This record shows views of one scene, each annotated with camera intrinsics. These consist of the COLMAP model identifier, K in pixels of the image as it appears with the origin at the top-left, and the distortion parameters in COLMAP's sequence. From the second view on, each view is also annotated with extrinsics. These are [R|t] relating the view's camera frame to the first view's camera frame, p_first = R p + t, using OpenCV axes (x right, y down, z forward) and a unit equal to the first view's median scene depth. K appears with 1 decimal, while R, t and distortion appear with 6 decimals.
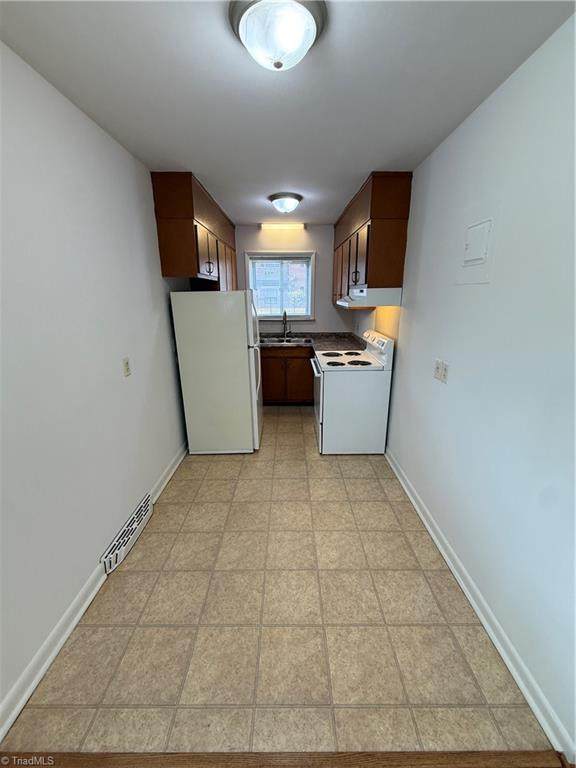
lens RADIAL K [[305.9, 0, 288.3], [0, 305.9, 383.3], [0, 0, 1]] dist [-0.003363, 0.000277]
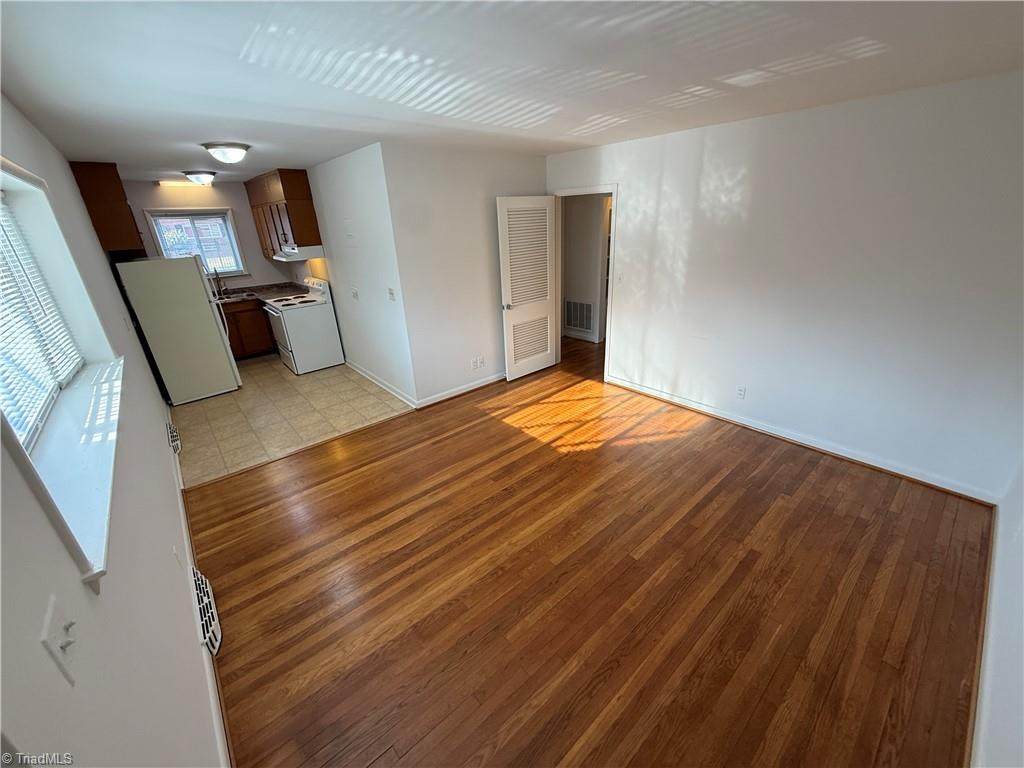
lens RADIAL K [[407.9, 0, 509.9], [0, 407.9, 387.5], [0, 0, 1]] dist [-0.003363, 0.000277]
pose [[0.758276, -0.277621, 0.589868, -0.200256], [0.220317, 0.960689, 0.168930, 0.148473], [-0.613578, 0.001863, 0.789632, -0.760799]]
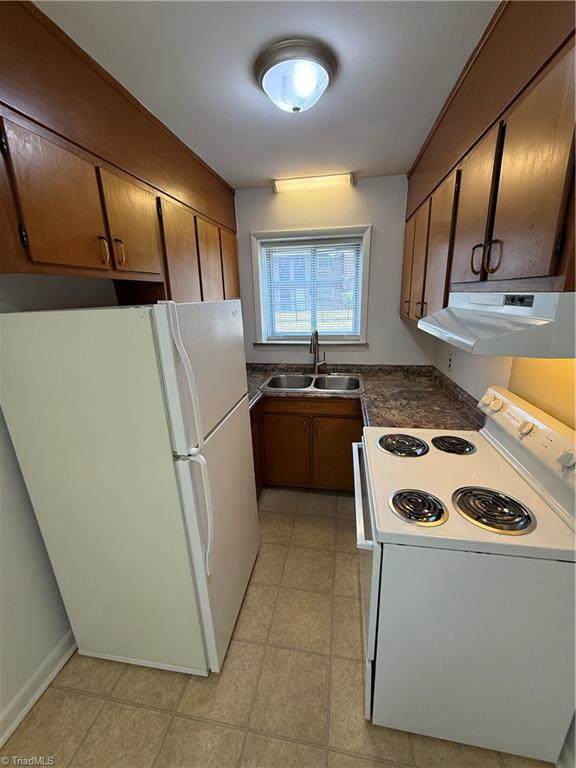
lens RADIAL K [[305.9, 0, 288.7], [0, 305.9, 381.7], [0, 0, 1]] dist [-0.003363, 0.000277]
pose [[0.984690, 0.026920, -0.172225, 0.048906], [-0.027915, 0.999605, -0.003355, -0.153115], [0.172066, 0.008111, 0.985052, 0.472664]]
